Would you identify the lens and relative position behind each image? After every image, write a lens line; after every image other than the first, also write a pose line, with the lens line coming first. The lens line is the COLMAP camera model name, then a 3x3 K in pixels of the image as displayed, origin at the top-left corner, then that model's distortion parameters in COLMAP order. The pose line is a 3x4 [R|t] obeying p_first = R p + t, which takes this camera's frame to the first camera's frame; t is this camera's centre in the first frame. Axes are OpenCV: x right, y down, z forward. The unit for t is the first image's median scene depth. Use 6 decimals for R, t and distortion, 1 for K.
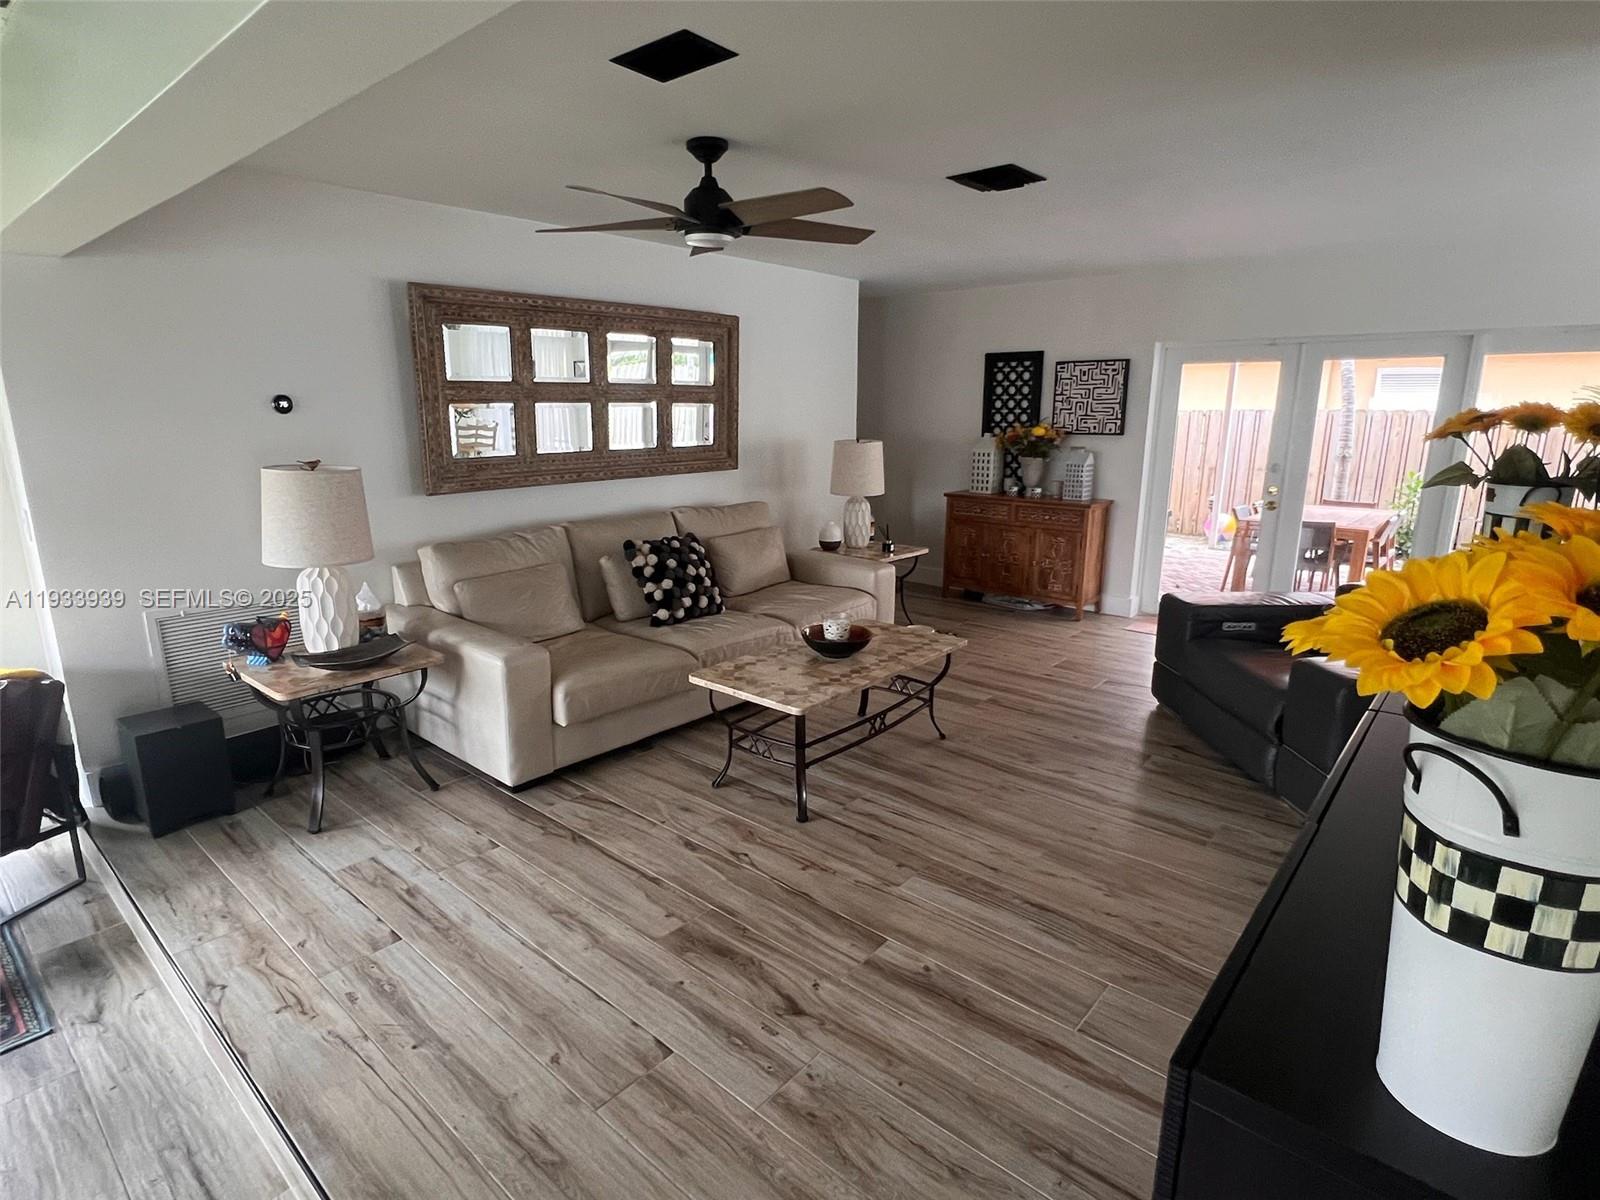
lens RADIAL K [[834.2, 0, 785.1], [0, 834.2, 597.2], [0, 0, 1]] dist [-0.006271, -0.000804]
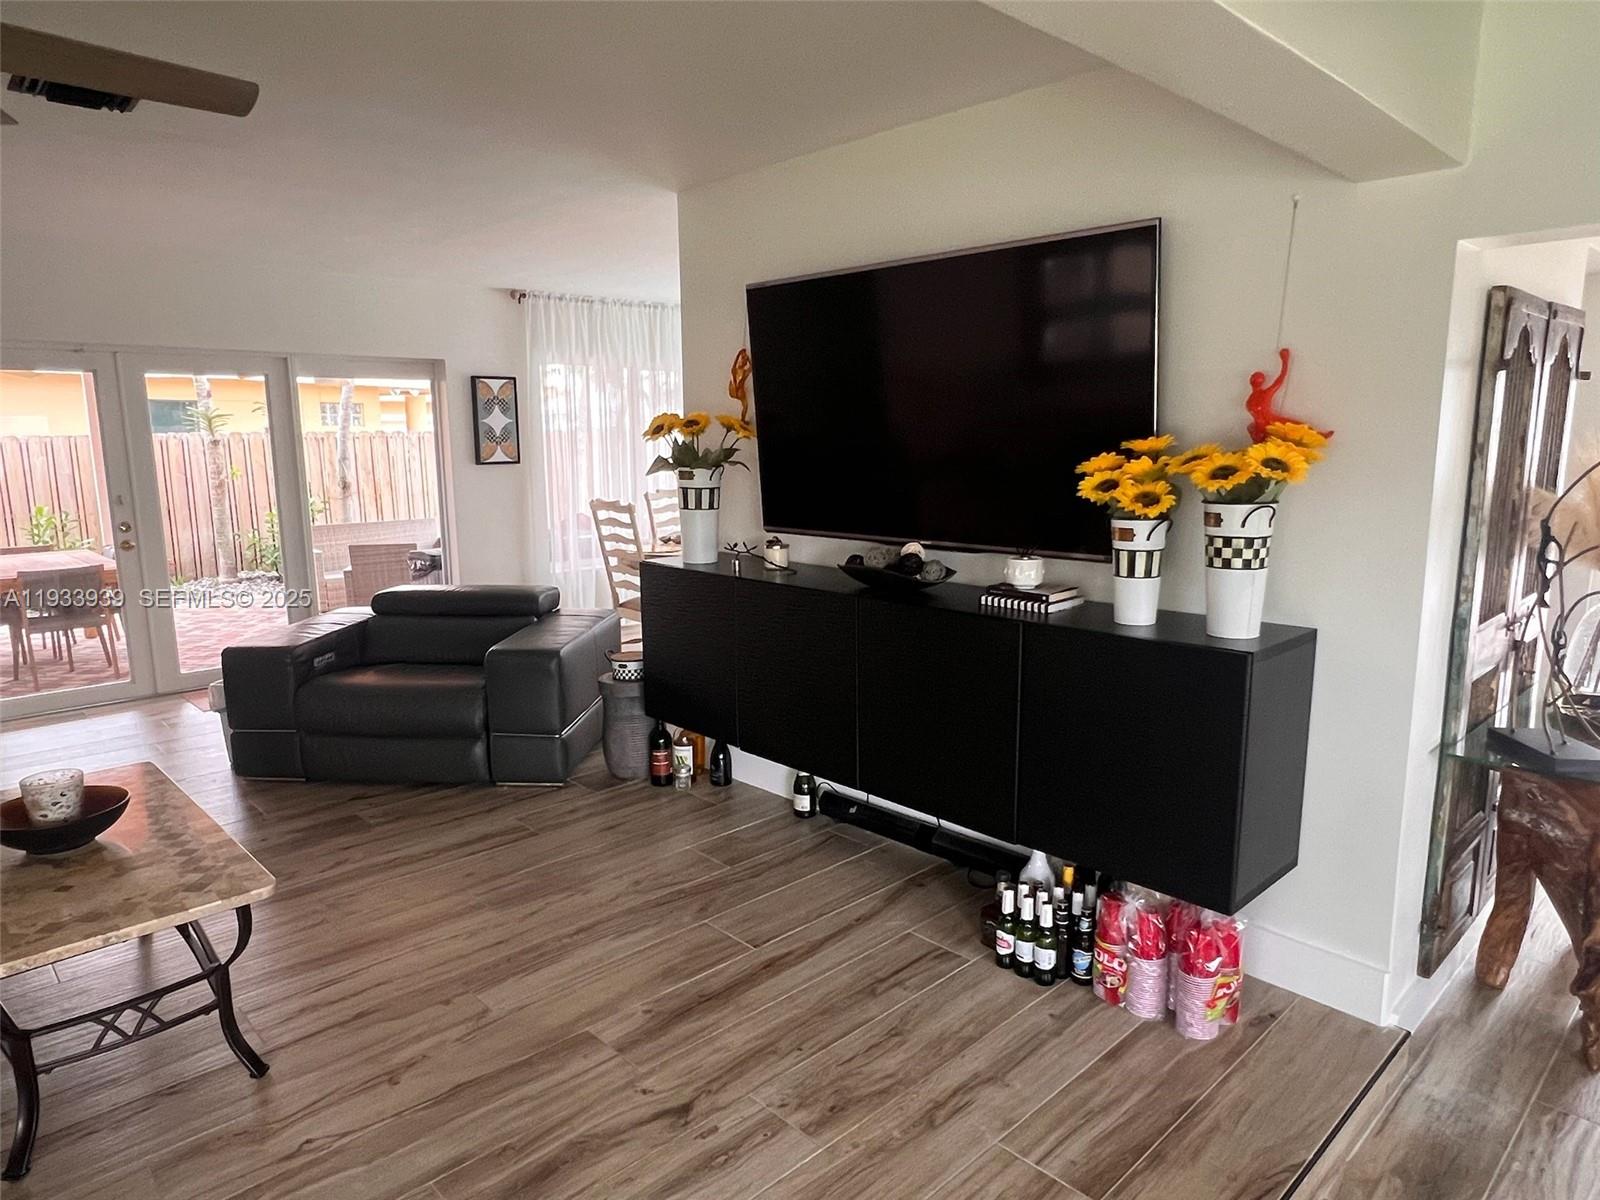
lens RADIAL K [[990.4, 0, 800.9], [0, 990.4, 604.9], [0, 0, 1]] dist [0.000919, -0.011538]
pose [[0.089668, -0.173916, 0.980670, -0.345359], [0.232319, 0.961127, 0.149208, -0.047140], [-0.968498, 0.214449, 0.126587, 0.255361]]
